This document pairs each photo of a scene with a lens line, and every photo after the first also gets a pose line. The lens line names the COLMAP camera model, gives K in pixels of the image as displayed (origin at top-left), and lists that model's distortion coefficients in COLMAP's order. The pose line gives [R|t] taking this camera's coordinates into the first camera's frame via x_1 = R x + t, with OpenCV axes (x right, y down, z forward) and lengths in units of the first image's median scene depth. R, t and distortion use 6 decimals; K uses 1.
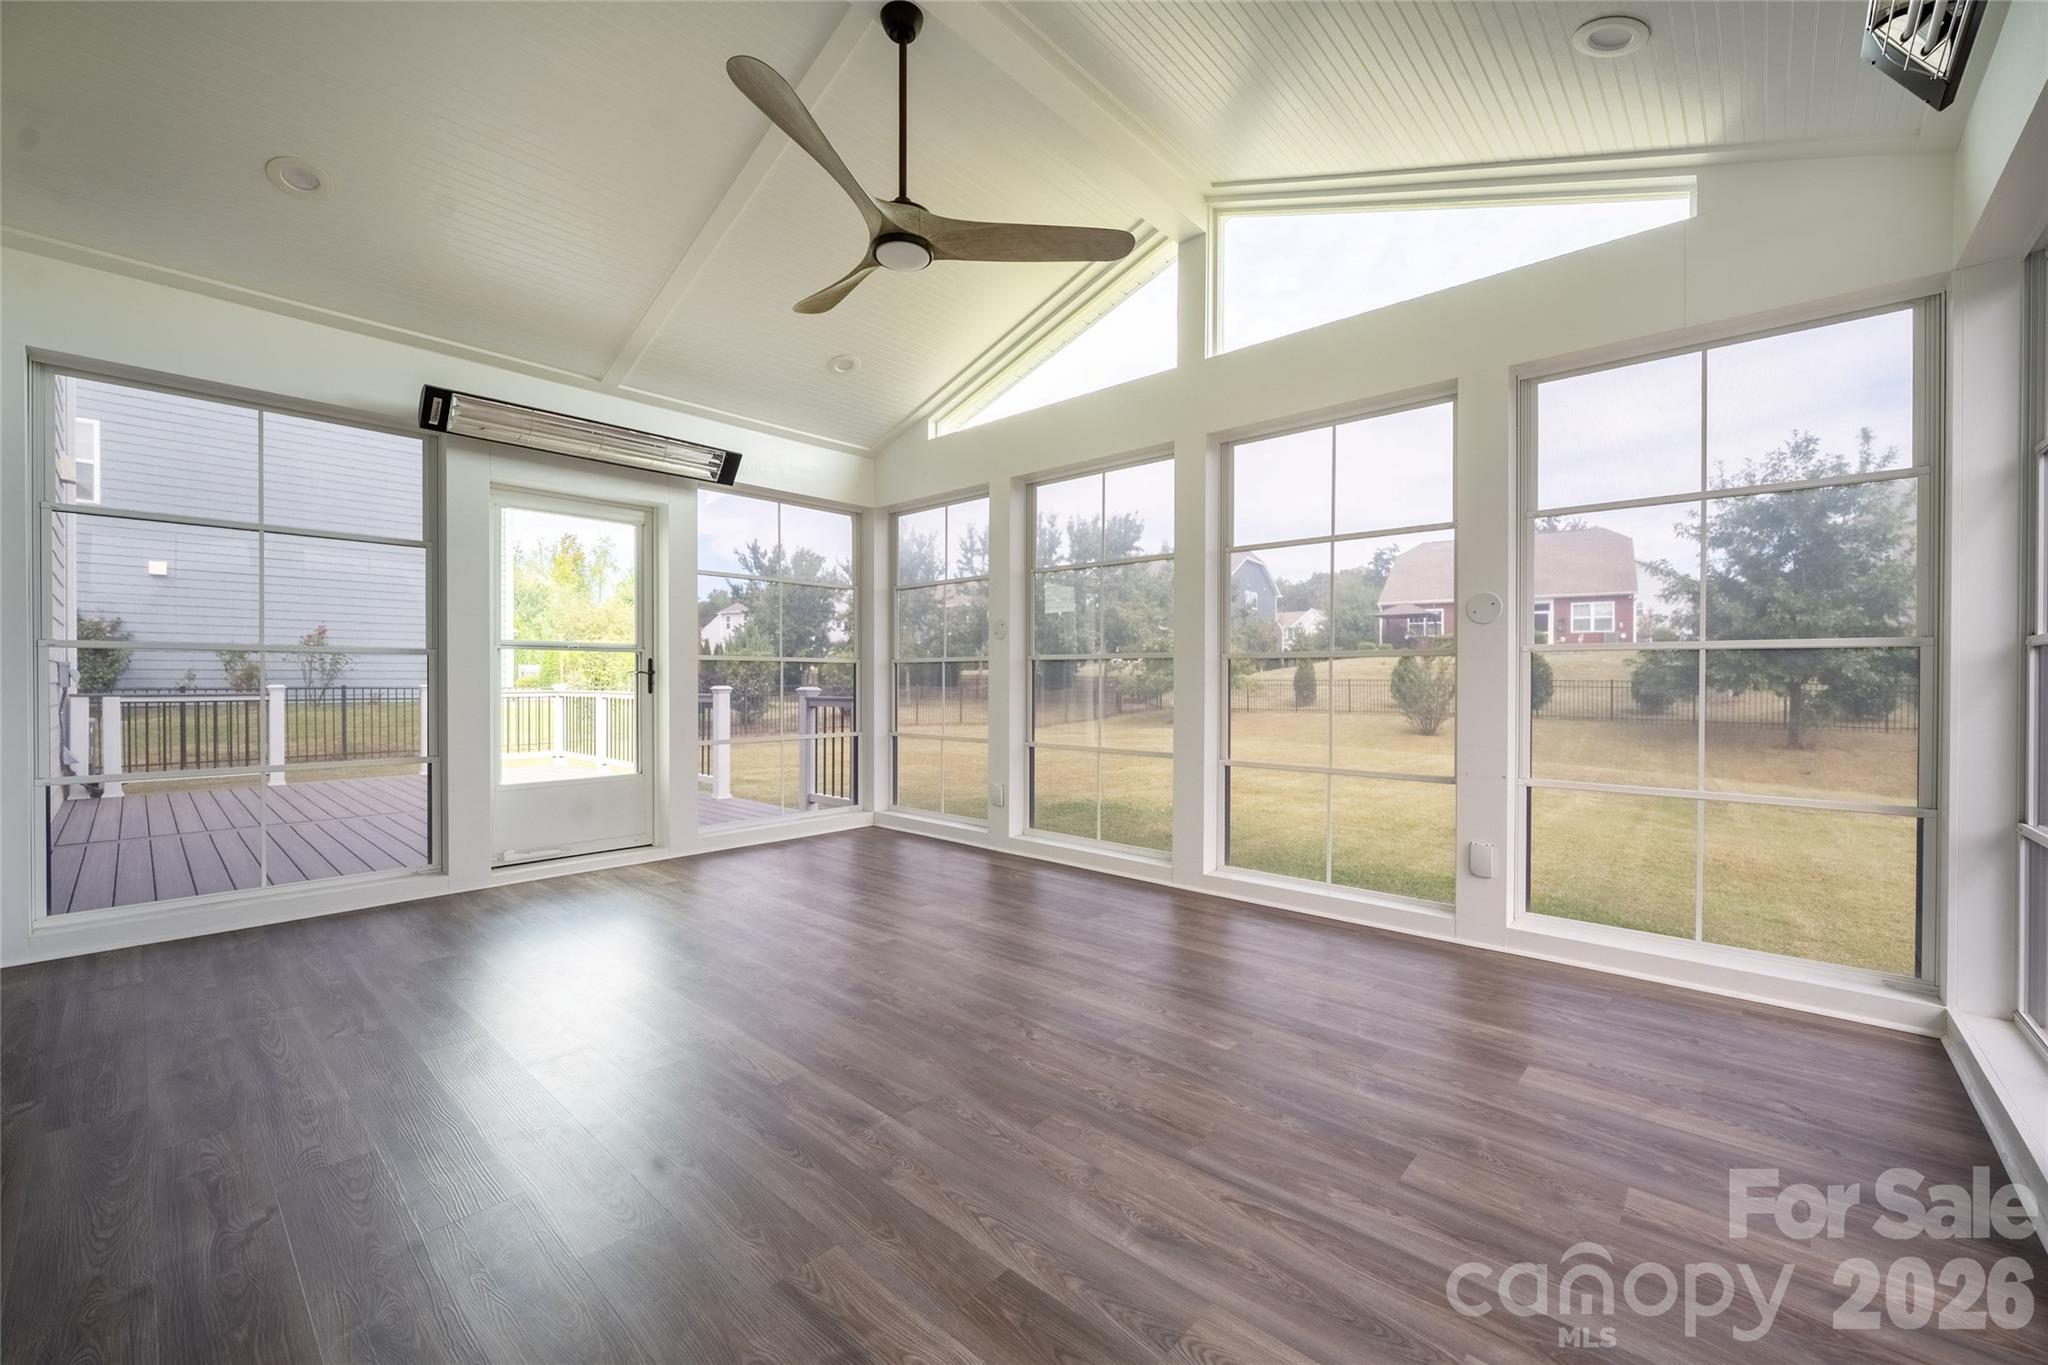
lens RADIAL K [[807.8, 0, 1024.0], [0, 807.8, 682.5], [0, 0, 1]] dist [-0.000180, 0.000138]
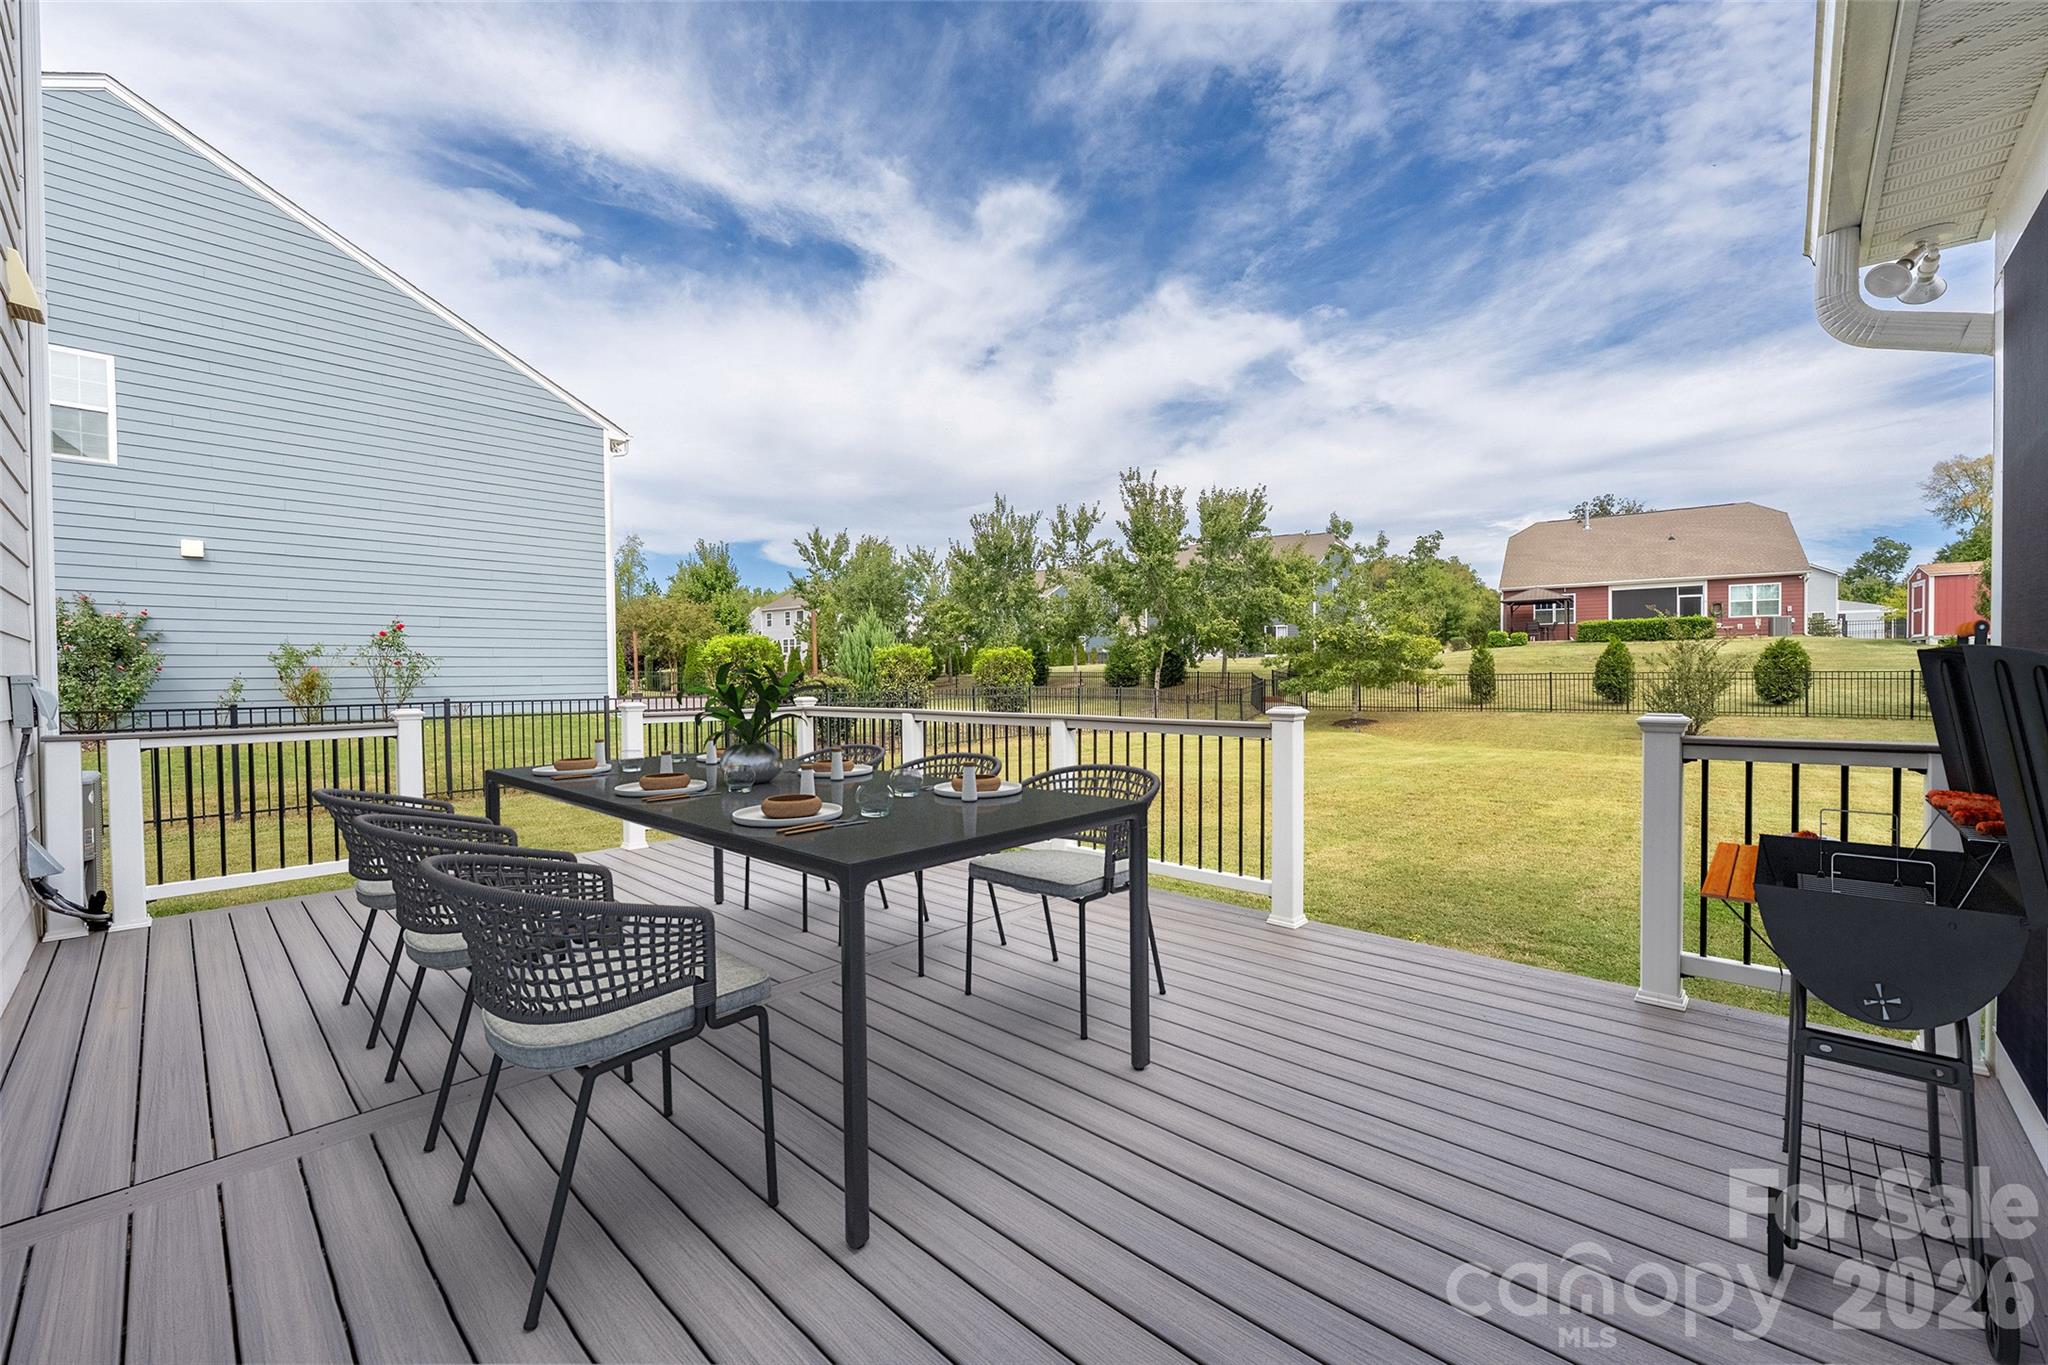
lens RADIAL K [[807.4, 0, 1027.9], [0, 807.4, 689.2], [0, 0, 1]] dist [-0.002913, -0.000462]
pose [[0.999833, -0.010905, -0.014652, -0.242385], [0.011111, 0.999840, 0.014046, -0.007539], [0.014497, -0.014206, 0.999794, 0.221175]]
